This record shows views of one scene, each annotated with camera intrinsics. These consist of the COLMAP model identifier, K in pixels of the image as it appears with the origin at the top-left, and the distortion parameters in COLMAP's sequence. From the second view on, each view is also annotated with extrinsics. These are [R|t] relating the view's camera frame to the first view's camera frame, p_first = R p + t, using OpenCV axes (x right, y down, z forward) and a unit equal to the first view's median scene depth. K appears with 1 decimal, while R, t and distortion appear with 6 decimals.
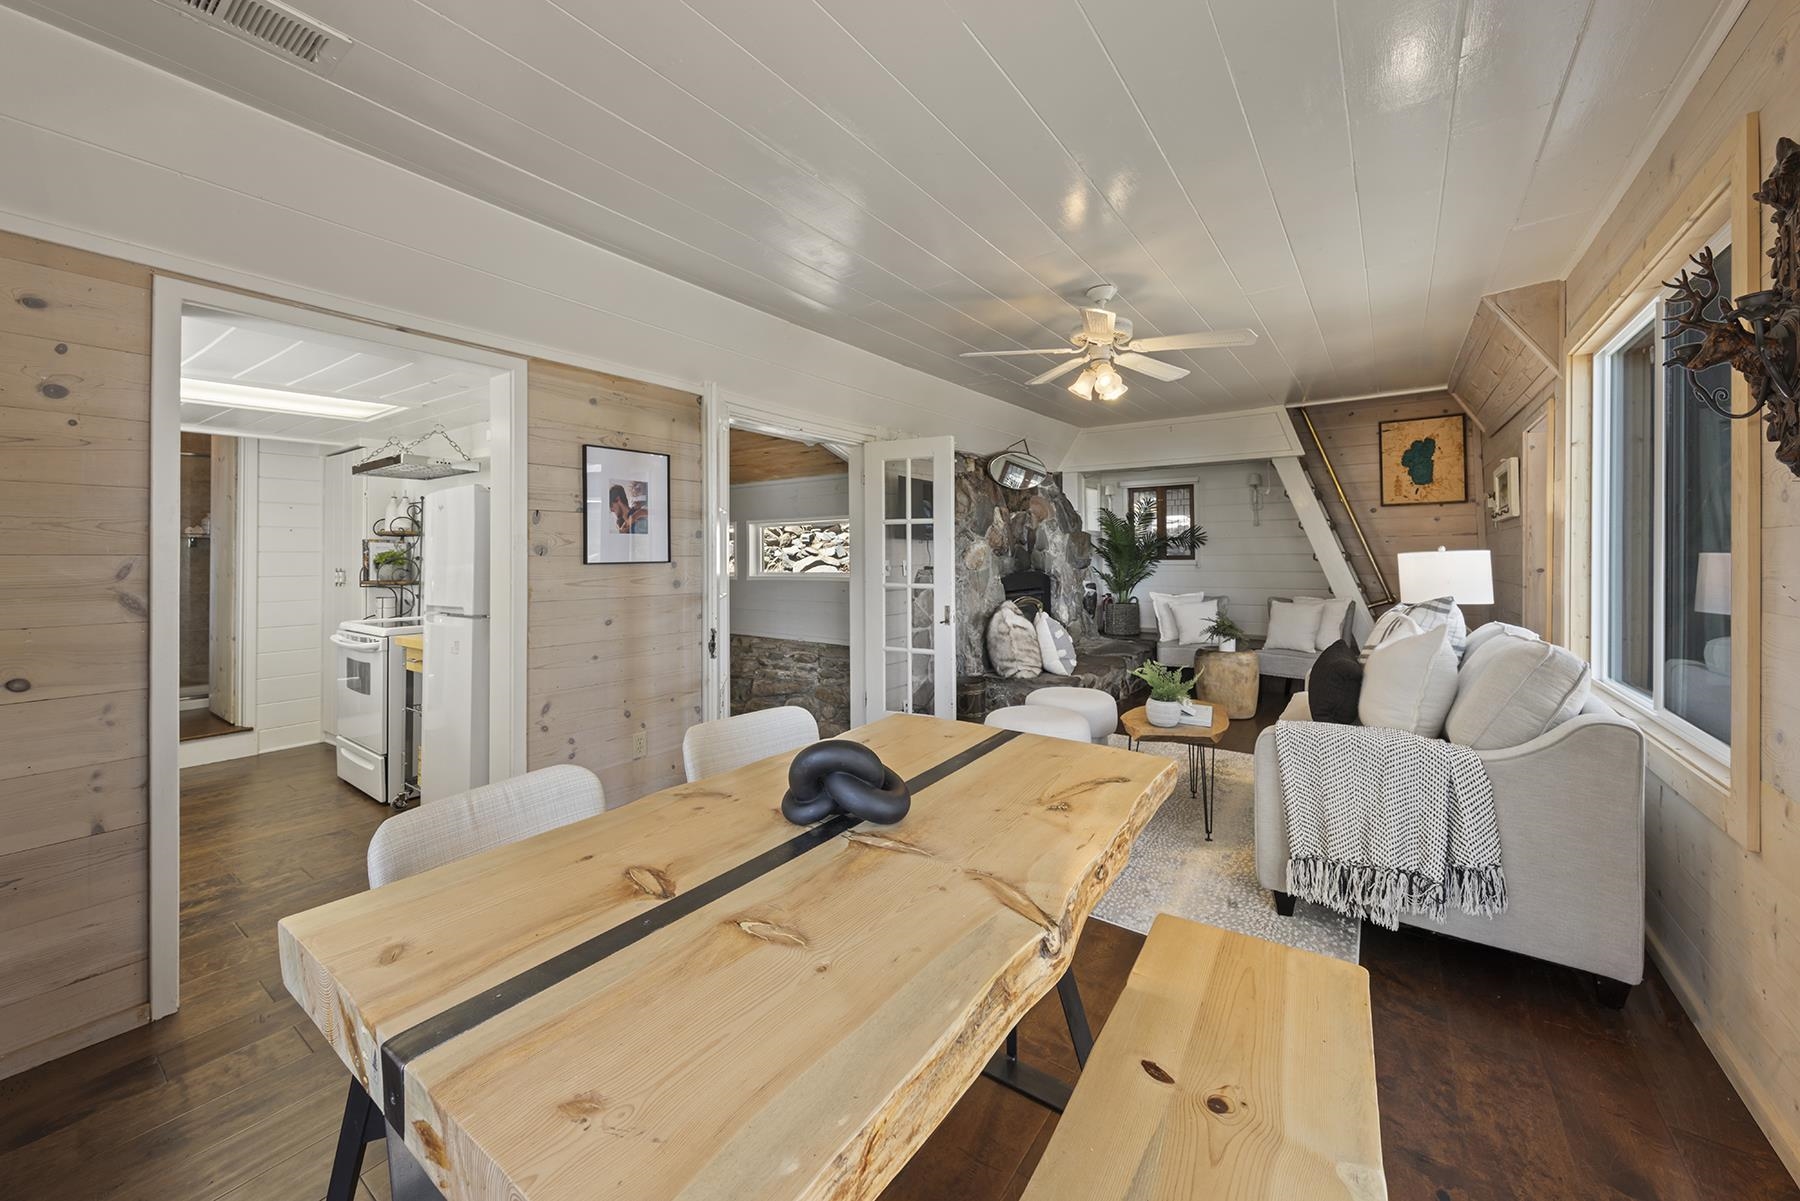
lens RADIAL K [[675.6, 0, 899.0], [0, 675.6, 551.1], [0, 0, 1]] dist [0.000299, 0.000023]
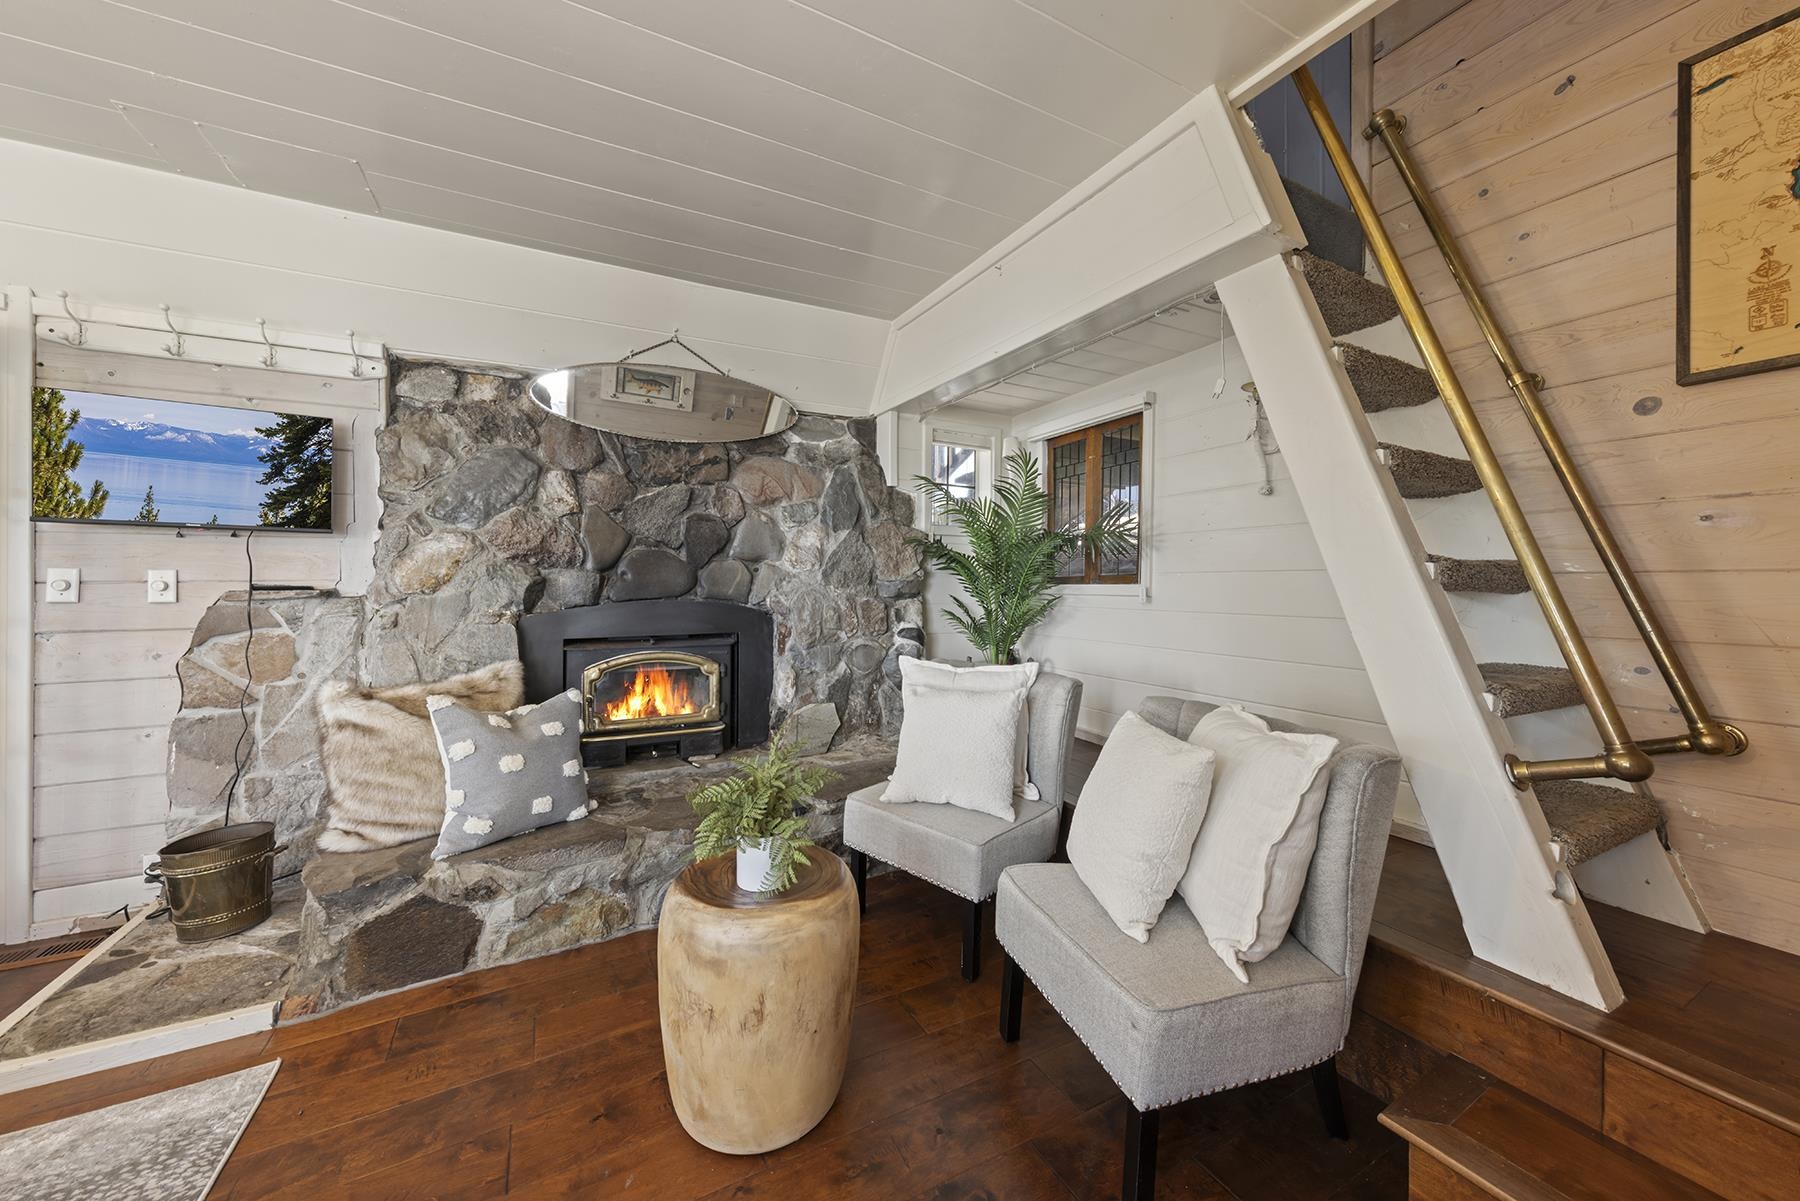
lens RADIAL K [[641.9, 0, 901.5], [0, 641.9, 576.7], [0, 0, 1]] dist [0.001058, 0.000114]
pose [[0.900083, 0.010810, -0.435584, 0.552187], [-0.010502, 0.999940, 0.003115, 0.009230], [0.435591, 0.001771, 0.900143, 0.648388]]
